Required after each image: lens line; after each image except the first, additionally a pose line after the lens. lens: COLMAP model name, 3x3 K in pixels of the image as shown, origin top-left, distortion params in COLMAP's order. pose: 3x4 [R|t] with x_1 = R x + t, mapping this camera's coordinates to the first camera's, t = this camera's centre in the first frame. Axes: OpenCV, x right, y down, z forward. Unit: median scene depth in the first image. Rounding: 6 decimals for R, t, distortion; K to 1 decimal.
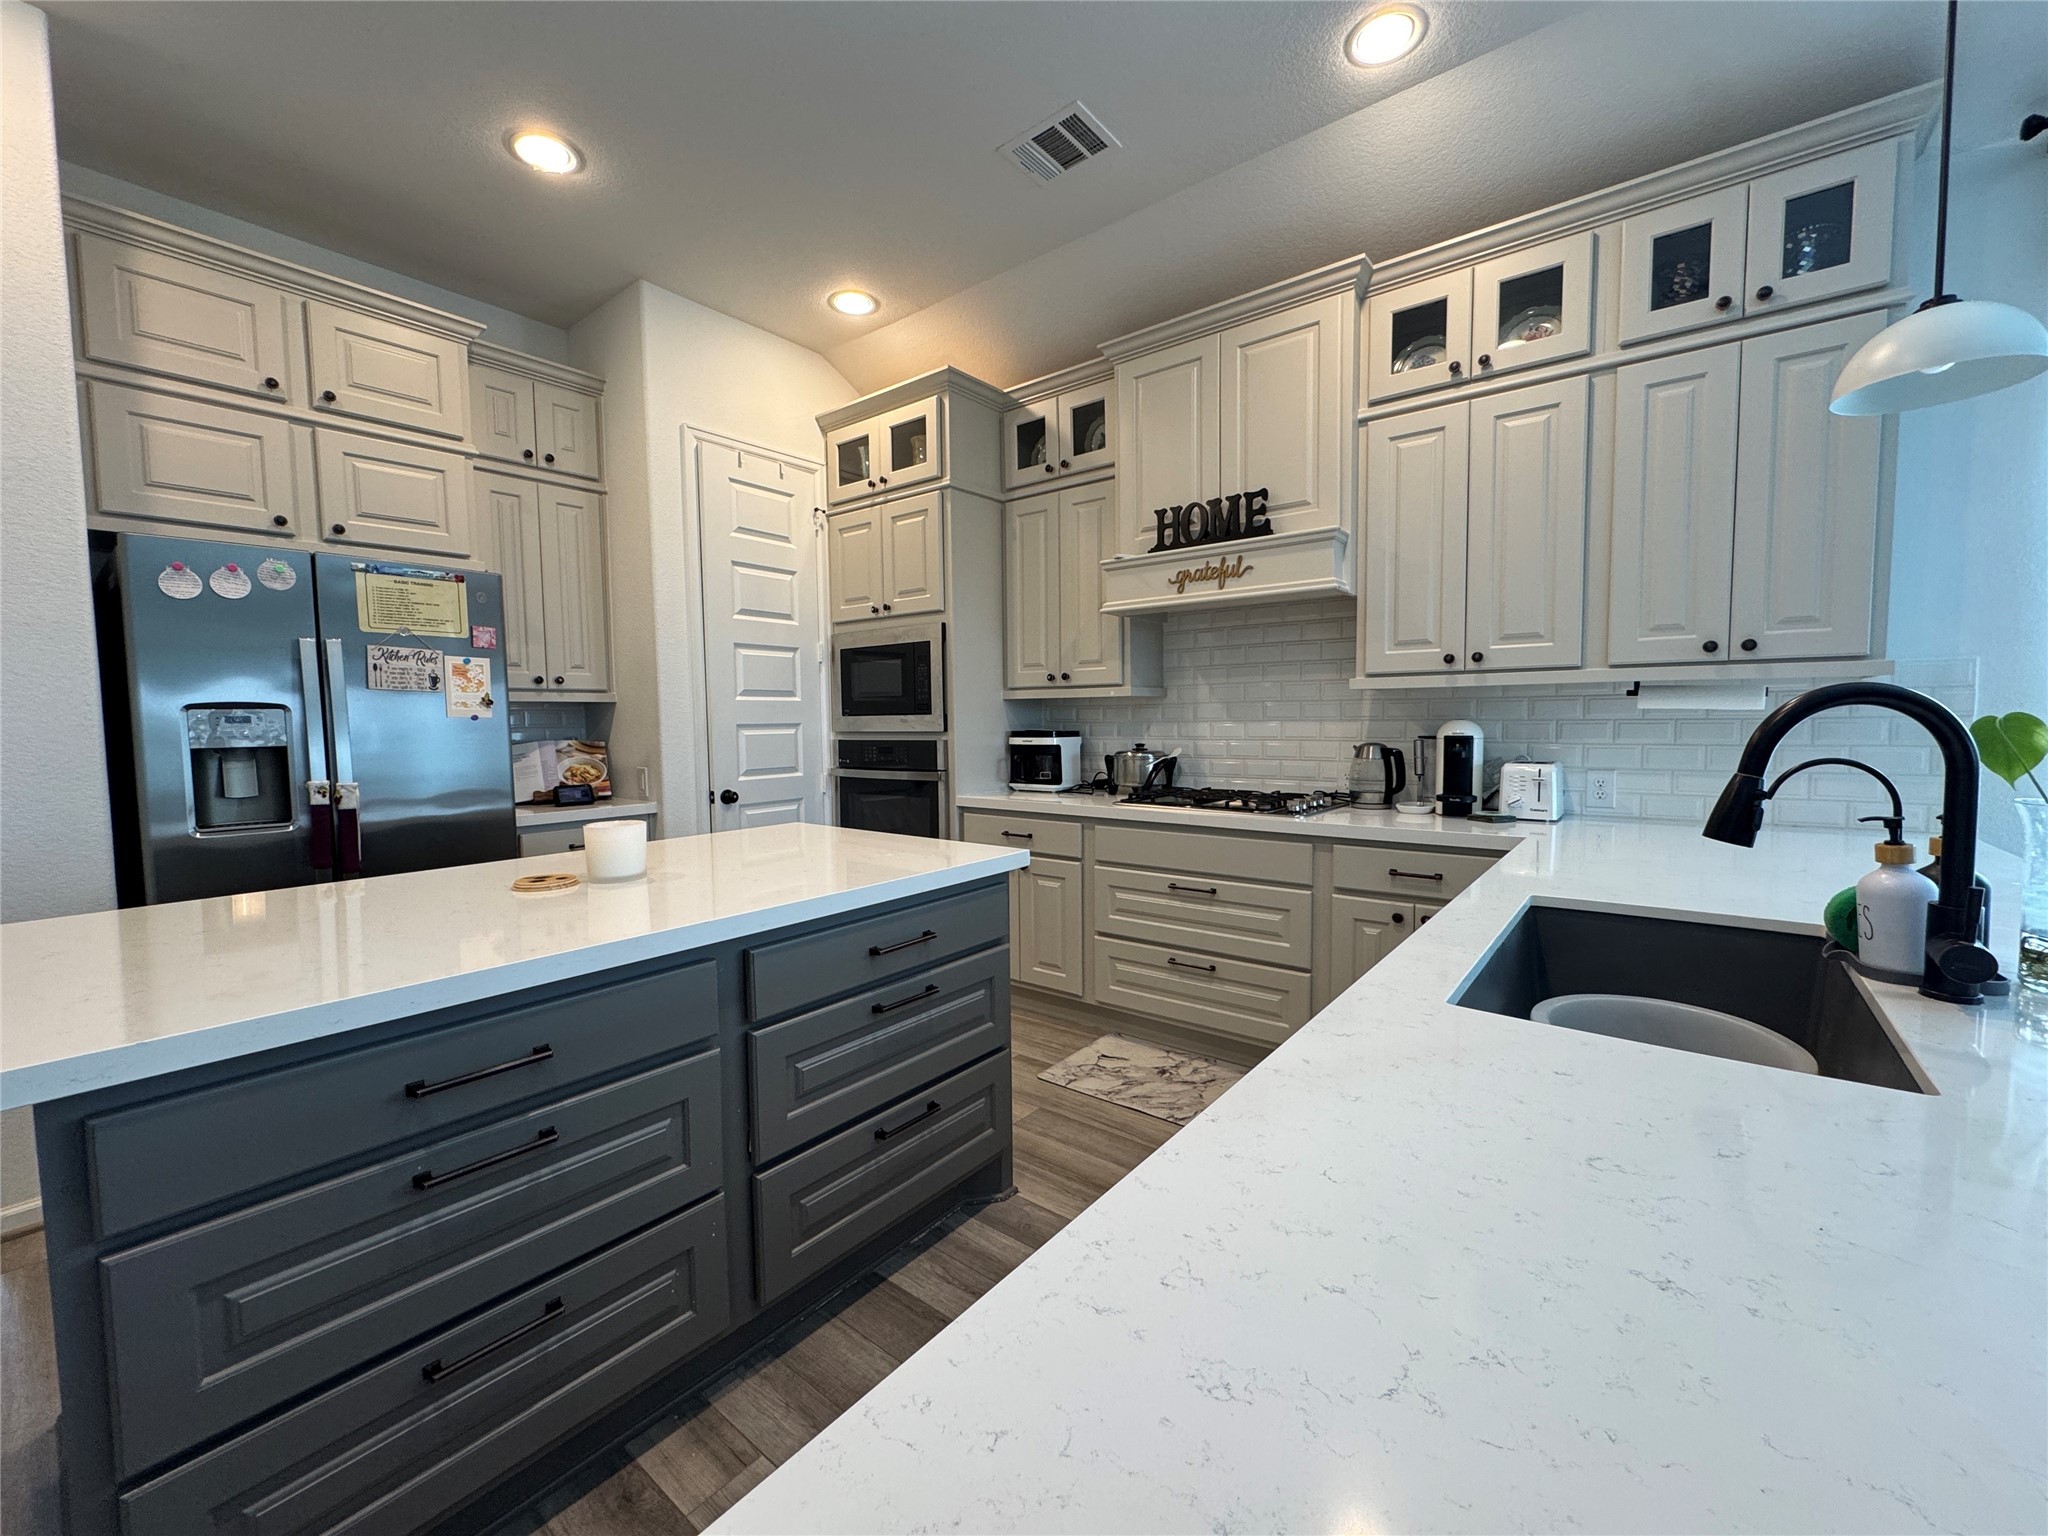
lens RADIAL K [[822.0, 0, 1024.0], [0, 822.0, 768.0], [0, 0, 1]] dist [-0.002131, -0.000233]
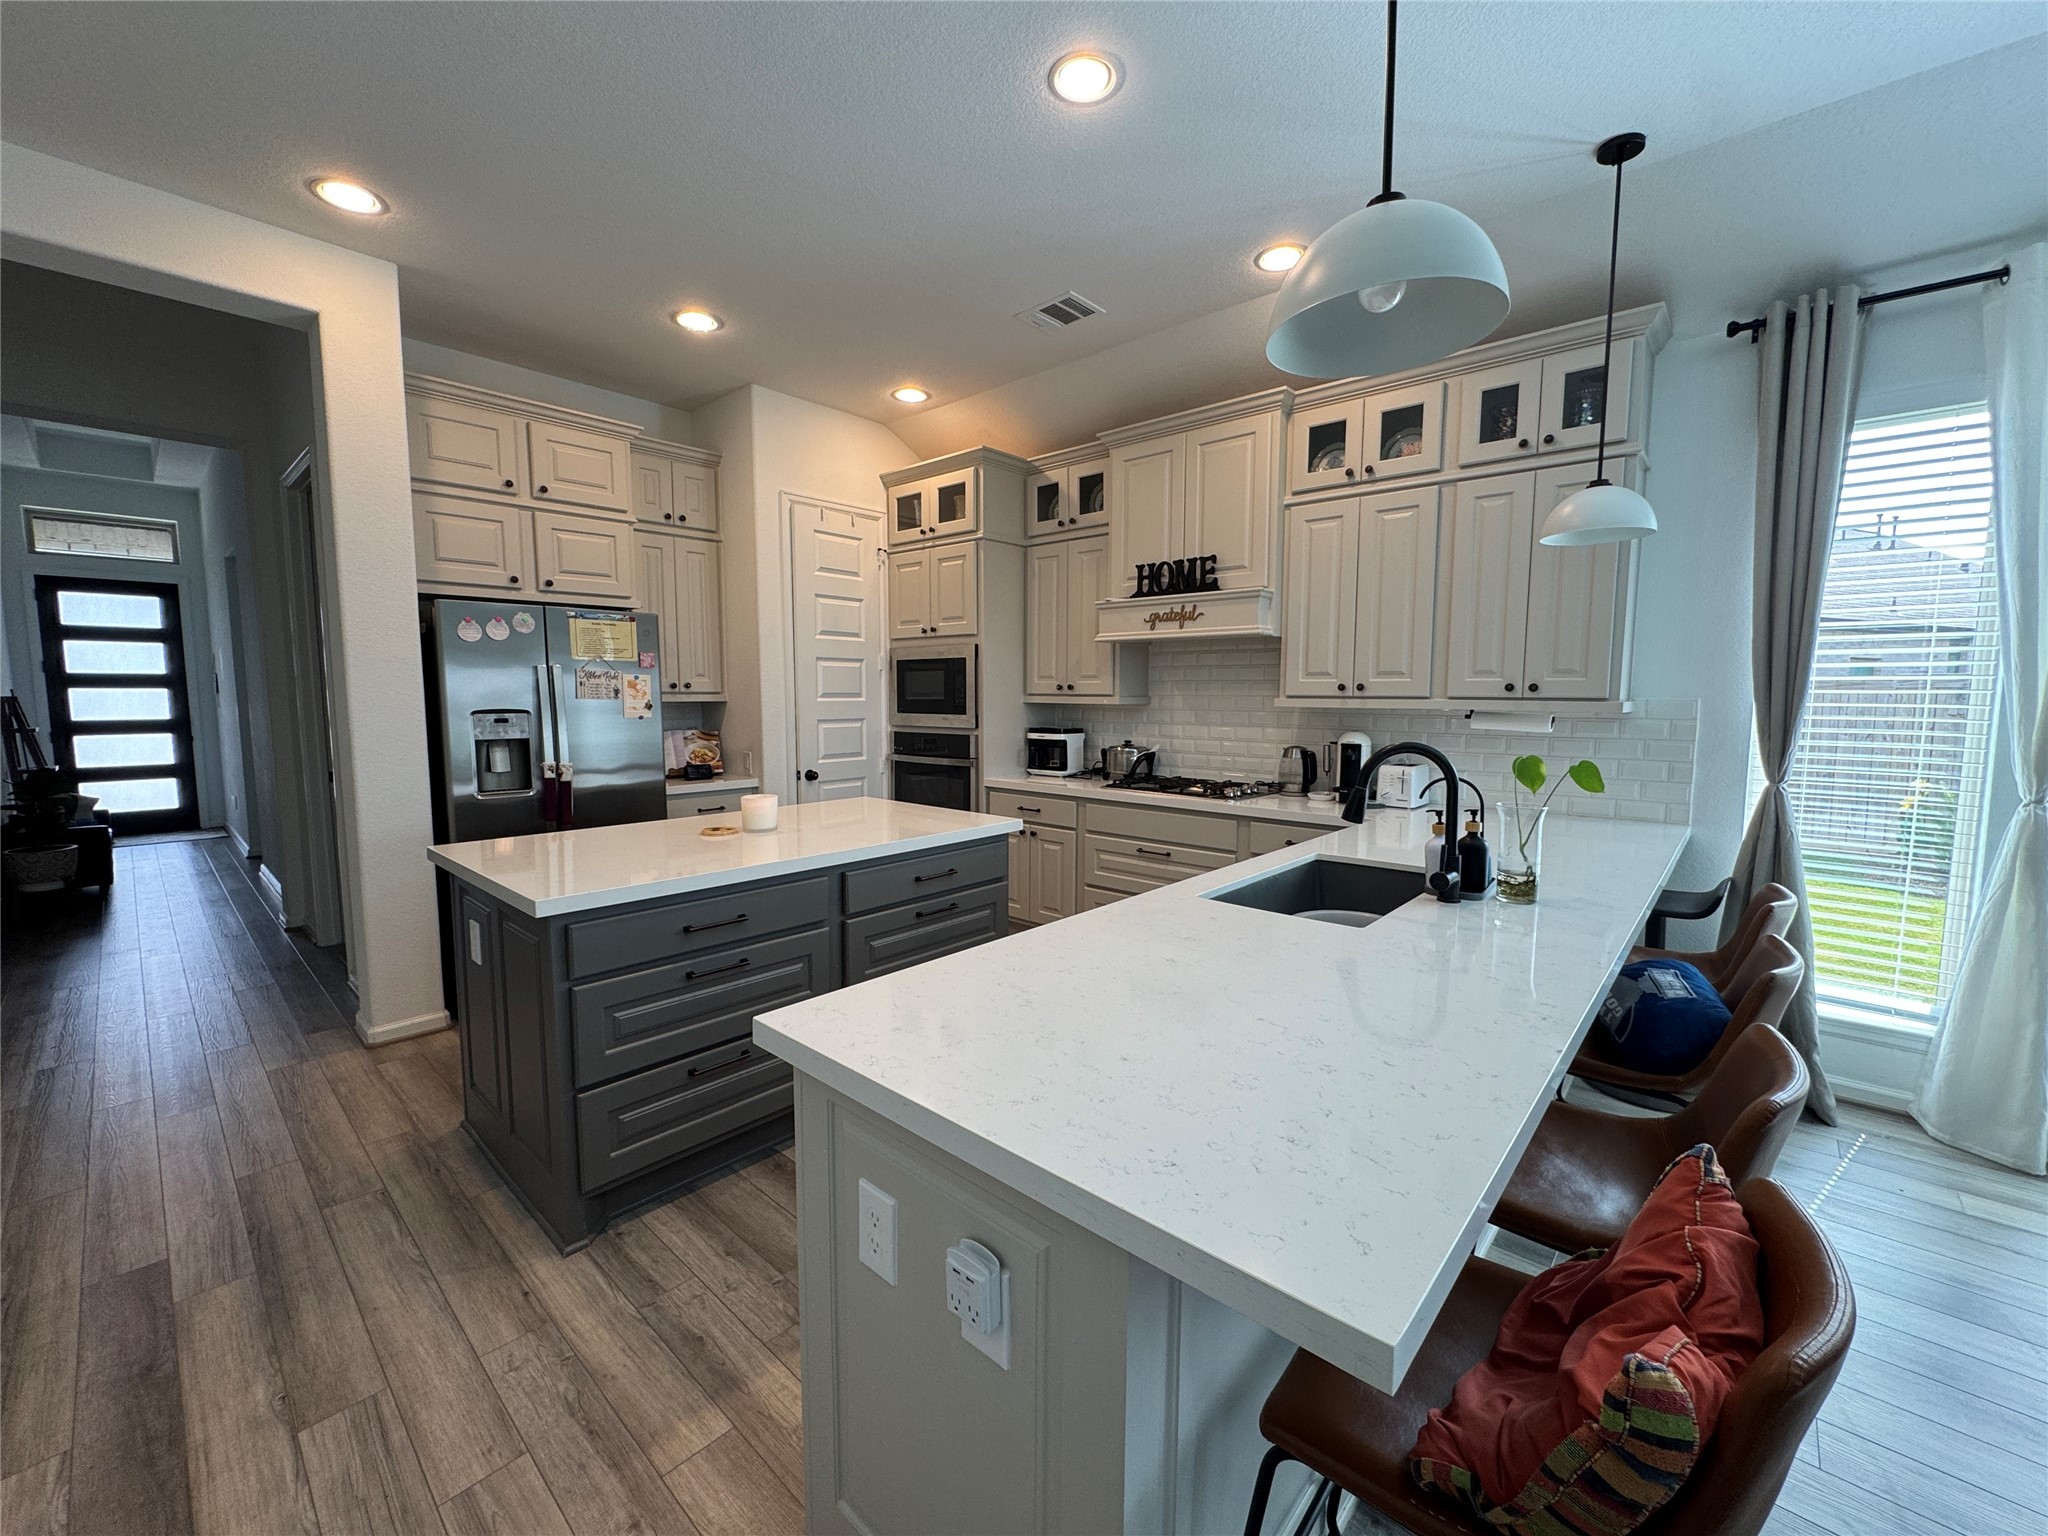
lens RADIAL K [[822.0, 0, 1024.0], [0, 822.0, 768.0], [0, 0, 1]] dist [-0.002131, -0.000233]
pose [[0.998052, 0.020493, -0.058923, 0.066344], [-0.018702, 0.999351, 0.030787, -0.027492], [0.059515, -0.029625, 0.997788, -0.337954]]
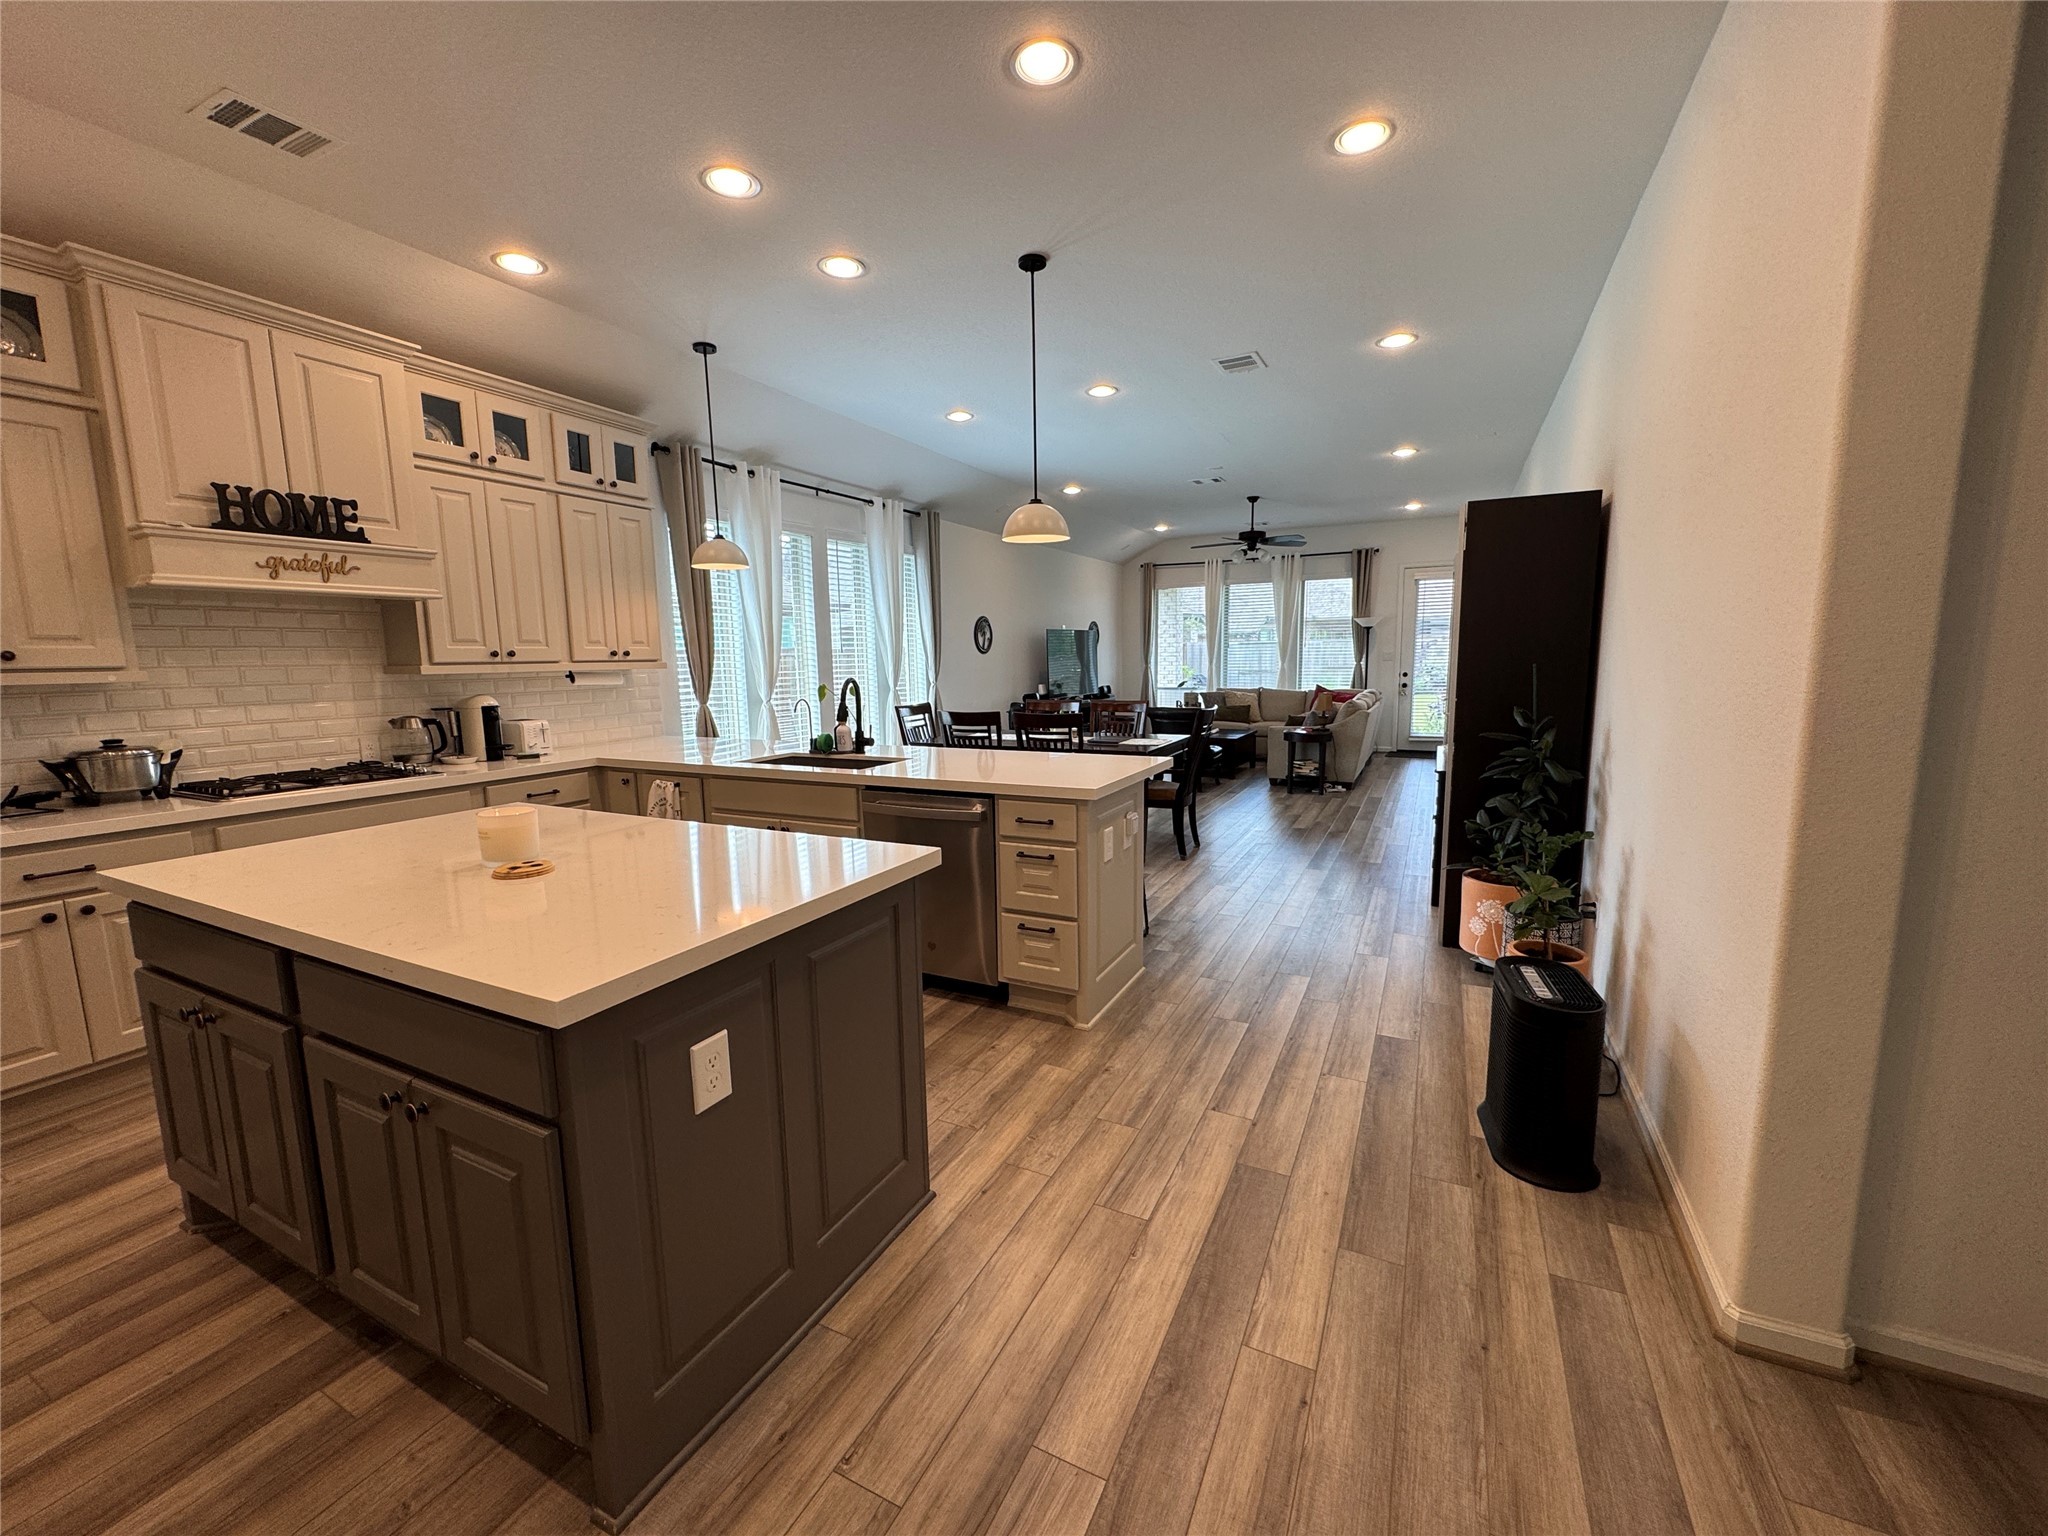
lens RADIAL K [[822.0, 0, 1024.0], [0, 822.0, 768.0], [0, 0, 1]] dist [-0.002131, -0.000233]
pose [[-0.206353, -0.118629, 0.971260, -0.996559], [0.079391, 0.987321, 0.137459, -0.049619], [-0.975251, 0.105474, -0.194319, 0.325173]]
